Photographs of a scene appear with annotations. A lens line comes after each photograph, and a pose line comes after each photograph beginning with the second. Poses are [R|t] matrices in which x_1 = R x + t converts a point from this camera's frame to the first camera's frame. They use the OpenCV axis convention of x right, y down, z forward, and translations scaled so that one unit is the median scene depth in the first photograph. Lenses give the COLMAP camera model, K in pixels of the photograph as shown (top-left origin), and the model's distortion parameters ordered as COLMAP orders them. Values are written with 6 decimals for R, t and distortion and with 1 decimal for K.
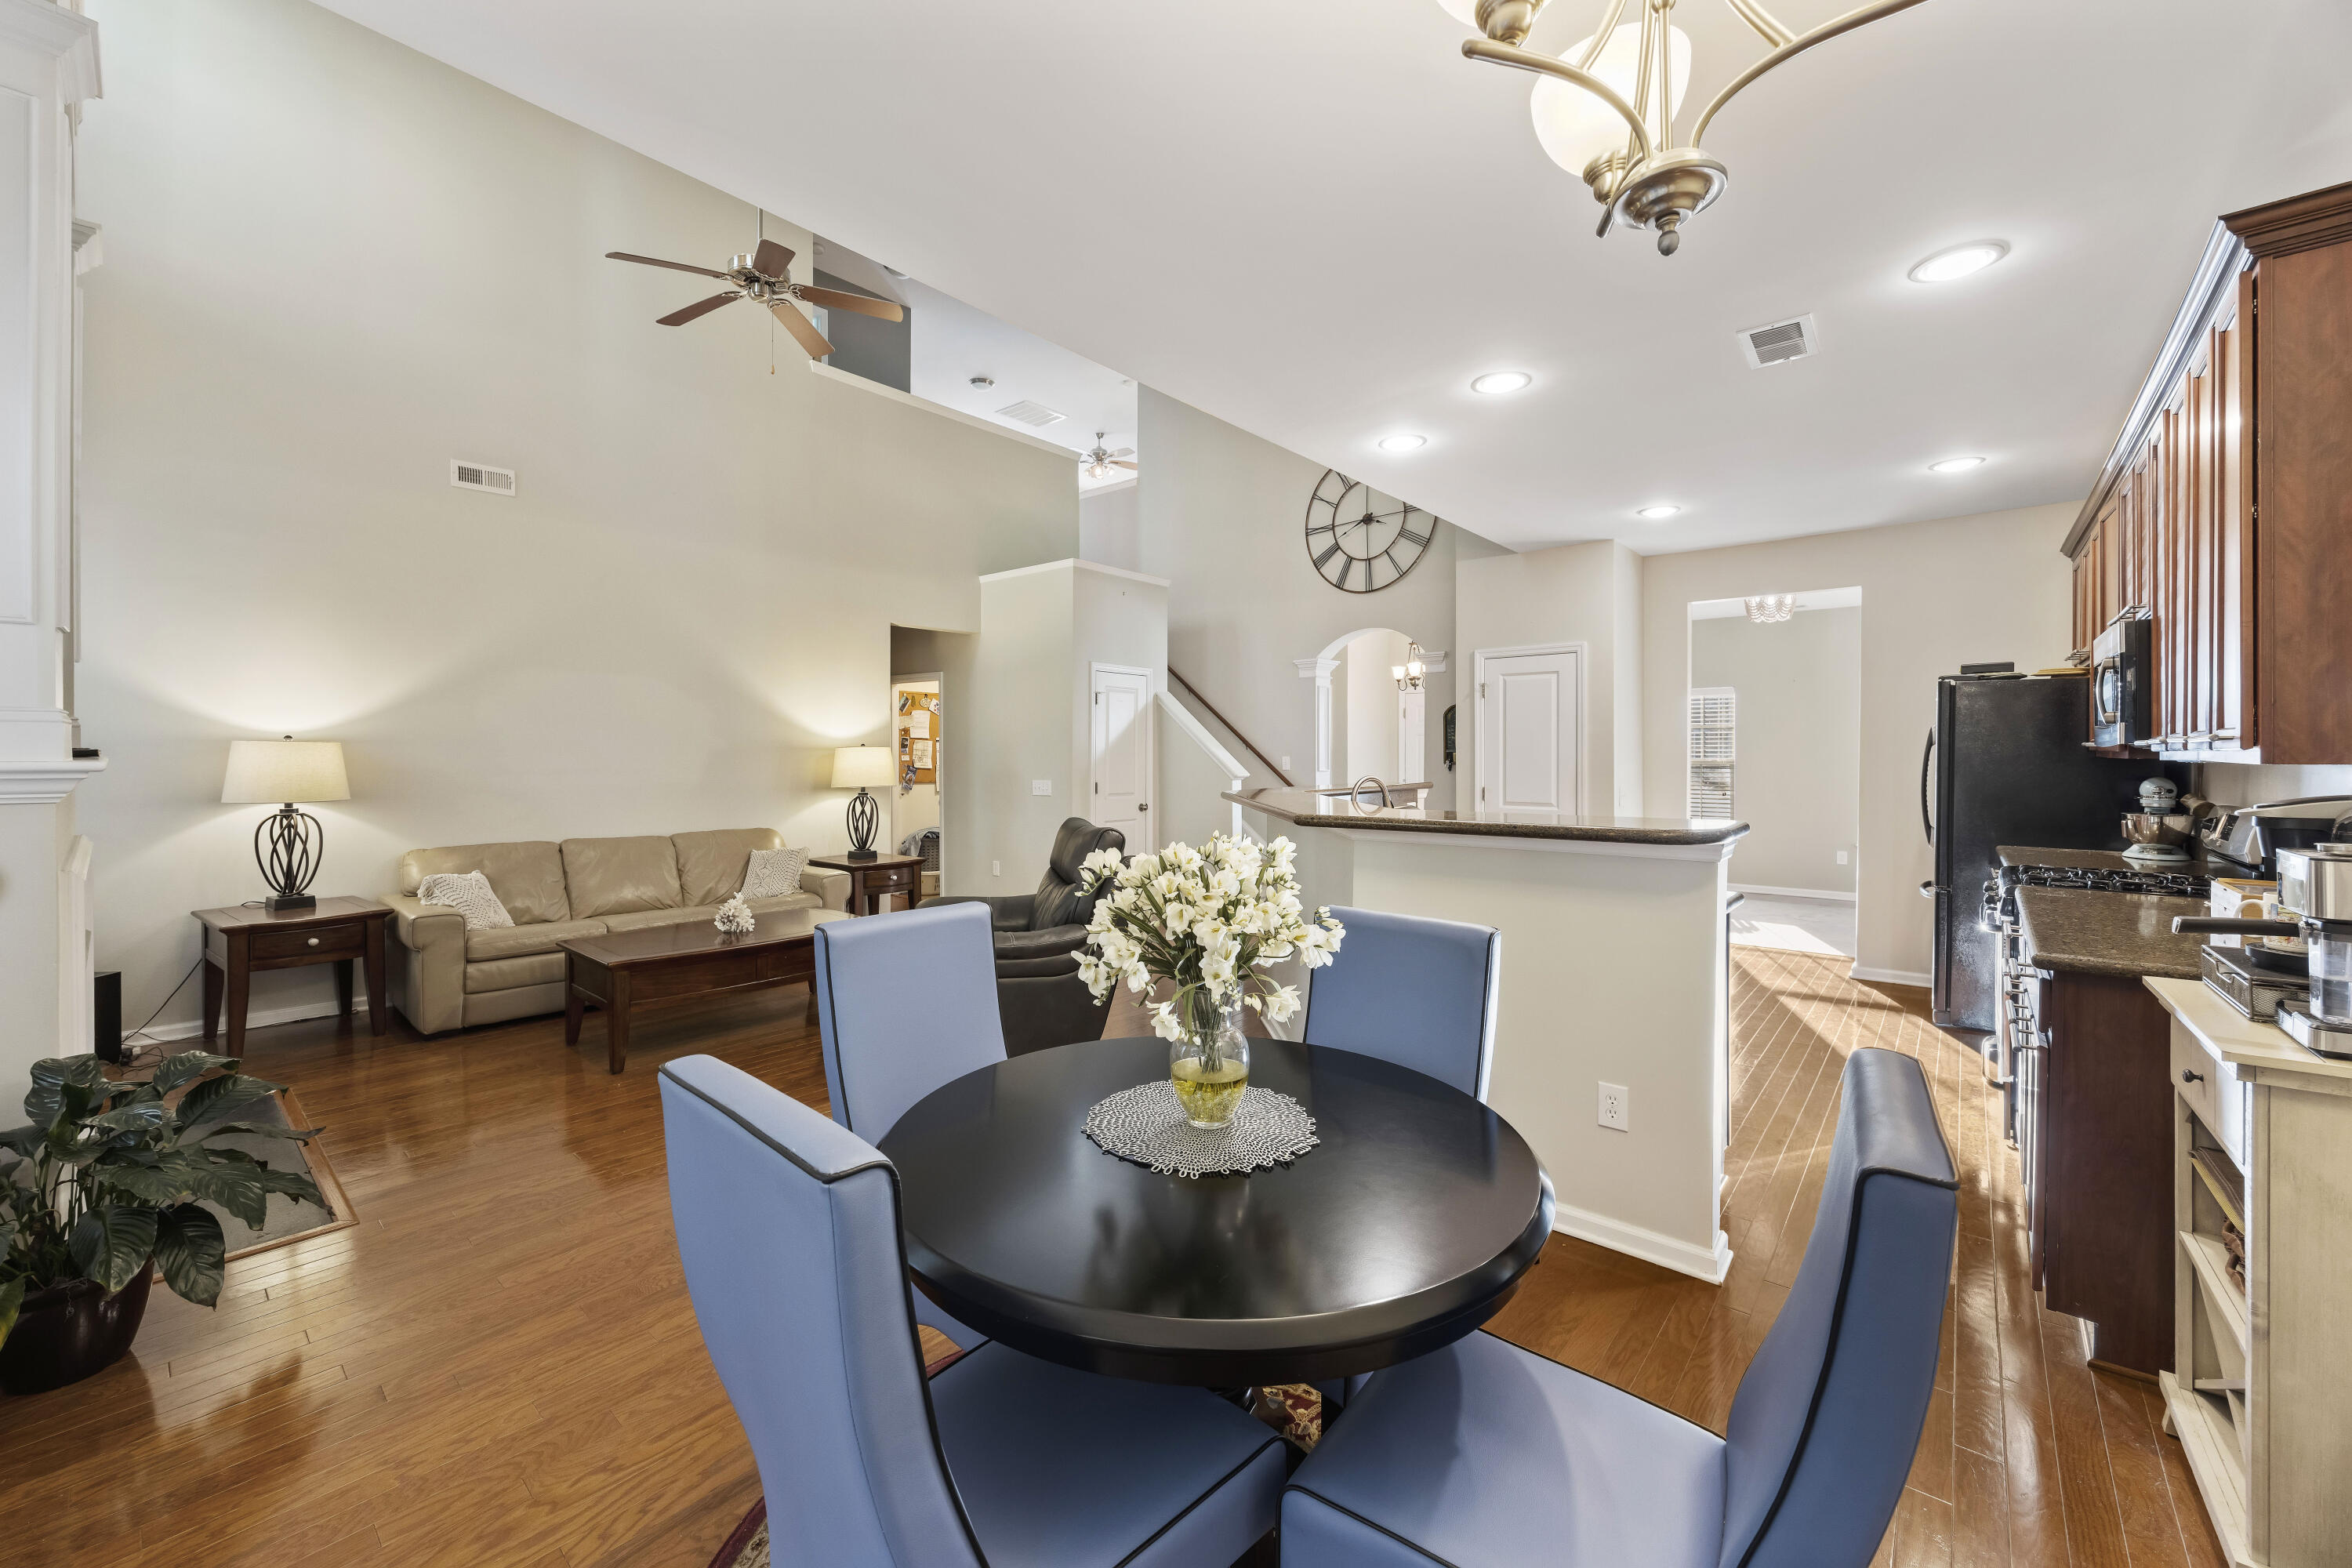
lens RADIAL K [[926.4, 0, 1156.7], [0, 926.4, 765.0], [0, 0, 1]] dist [-0.000227, 0.000121]
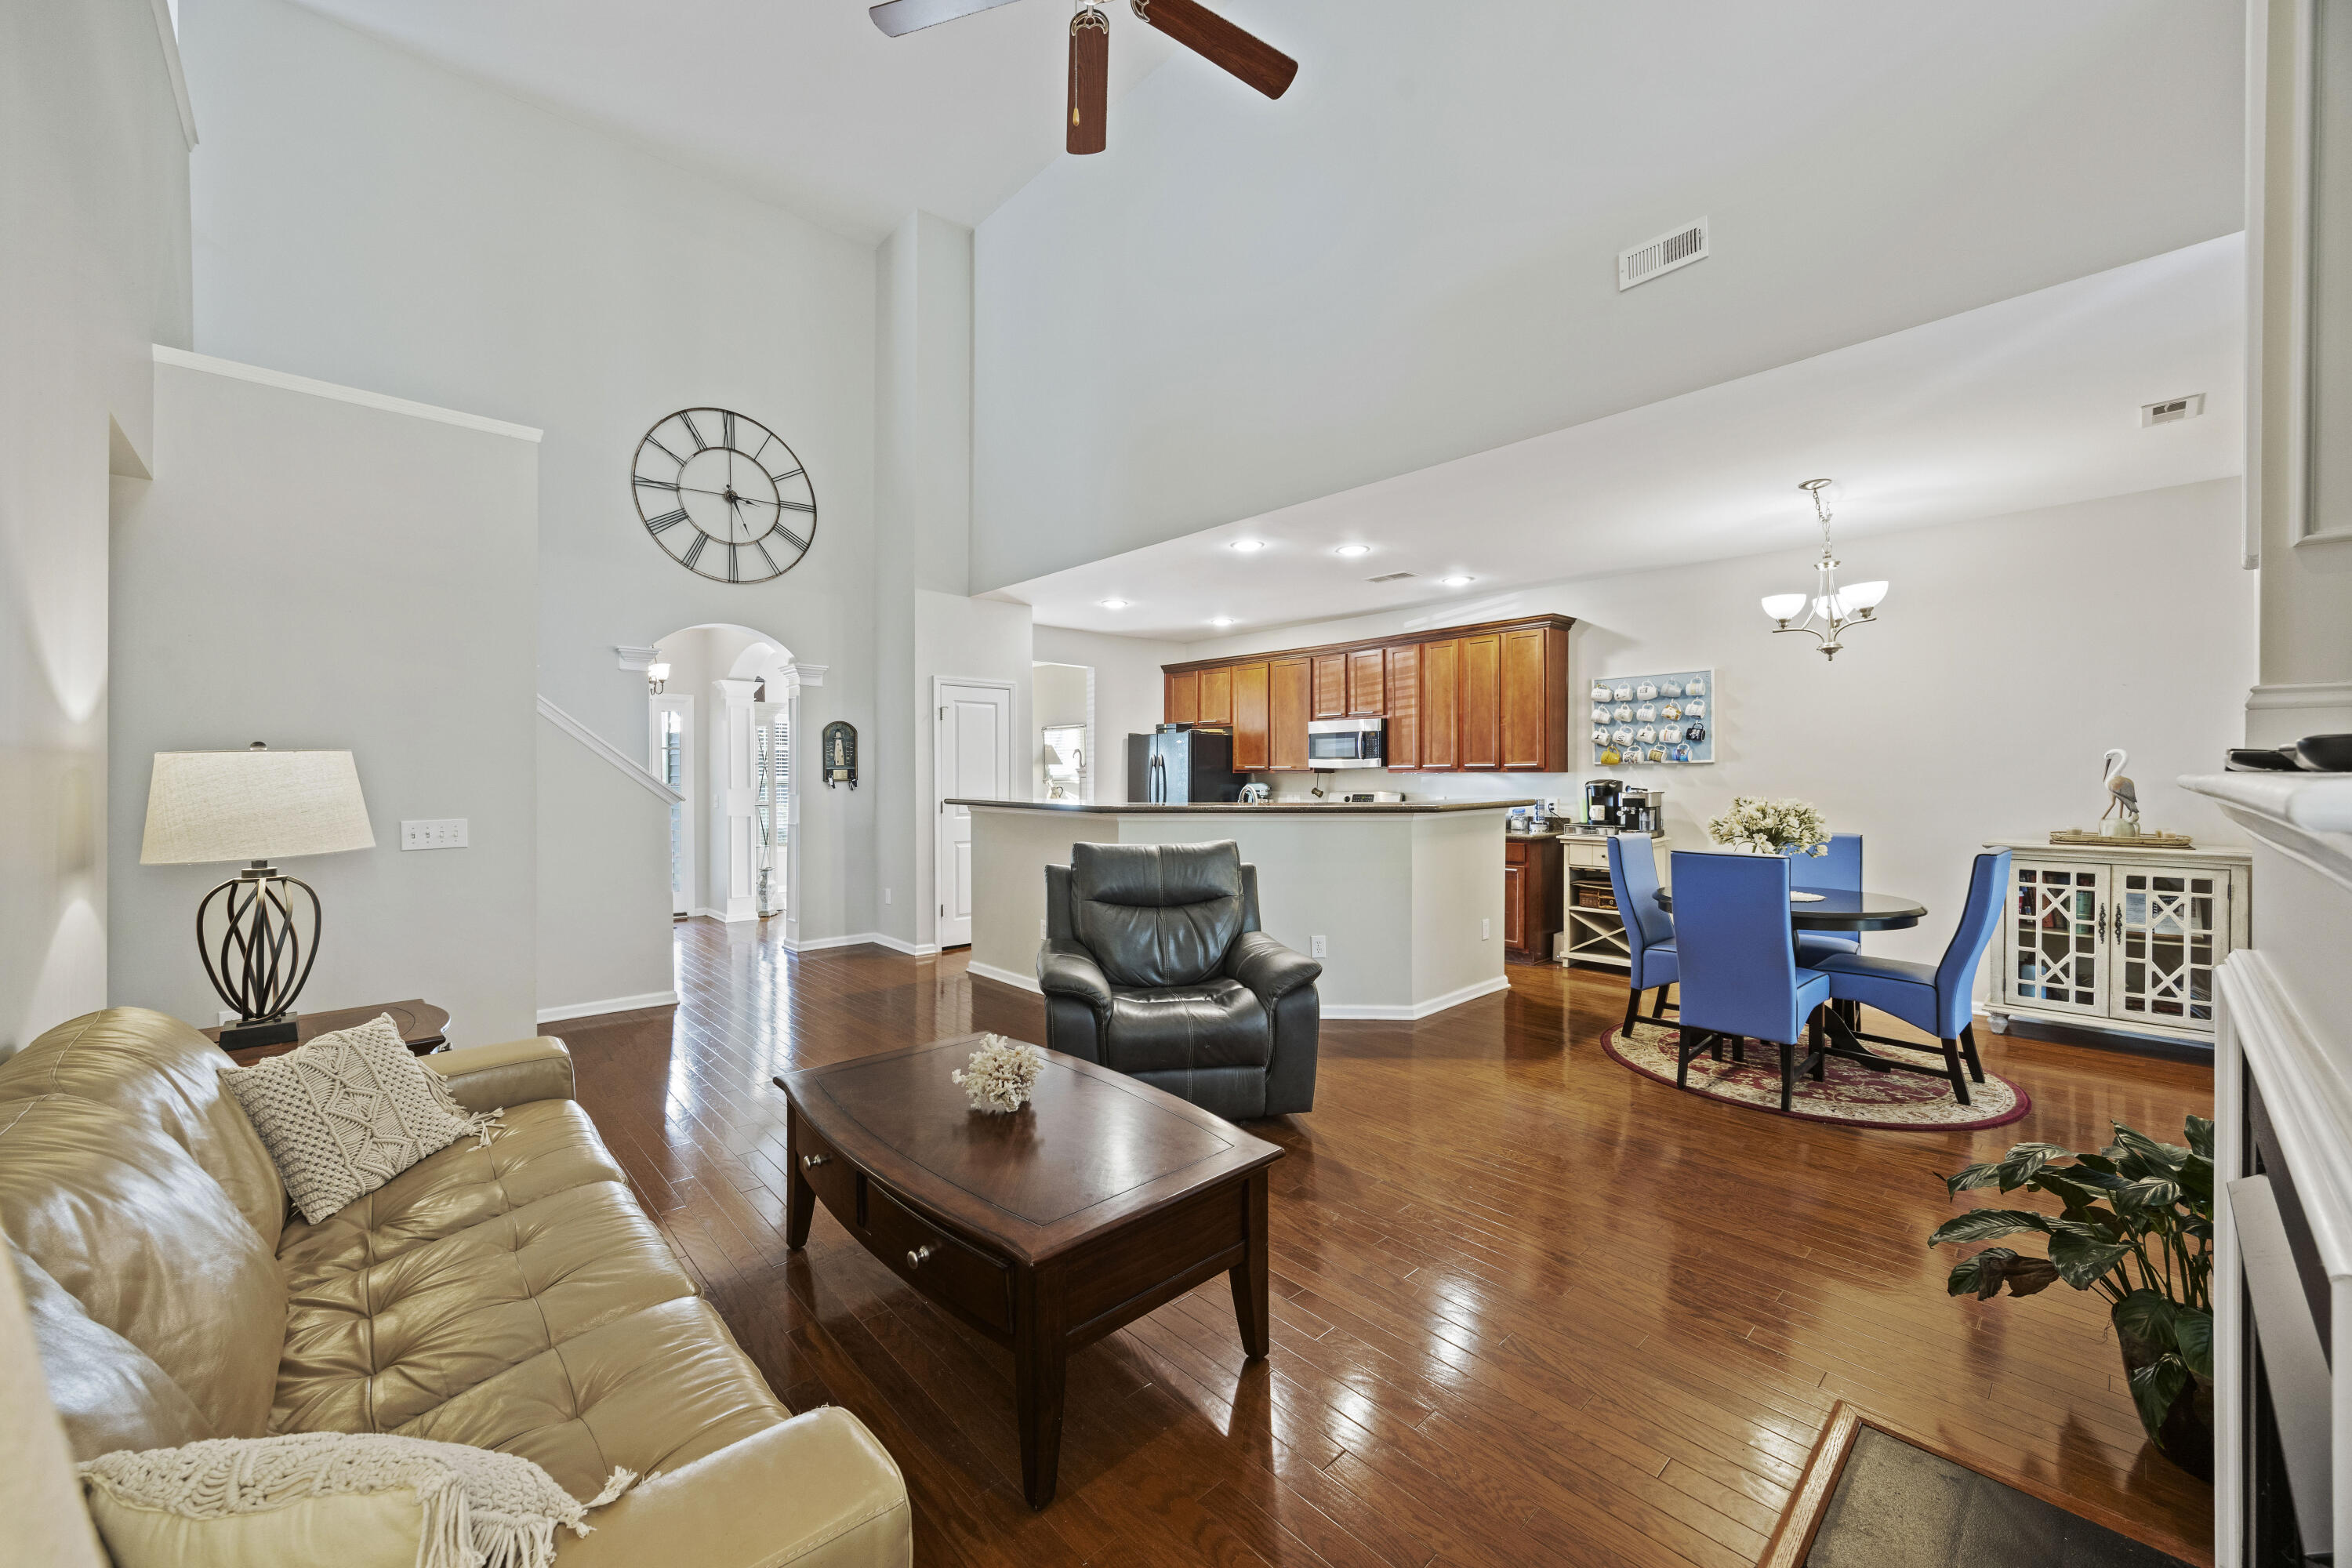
lens RADIAL K [[895.4, 0, 1170.1], [0, 895.4, 781.8], [0, 0, 1]] dist [0.007025, 0.000060]
pose [[0.093589, -0.011512, 0.995544, -0.555925], [0.016987, 0.999806, 0.009964, -0.002655], [-0.995466, 0.015979, 0.093767, 0.511625]]
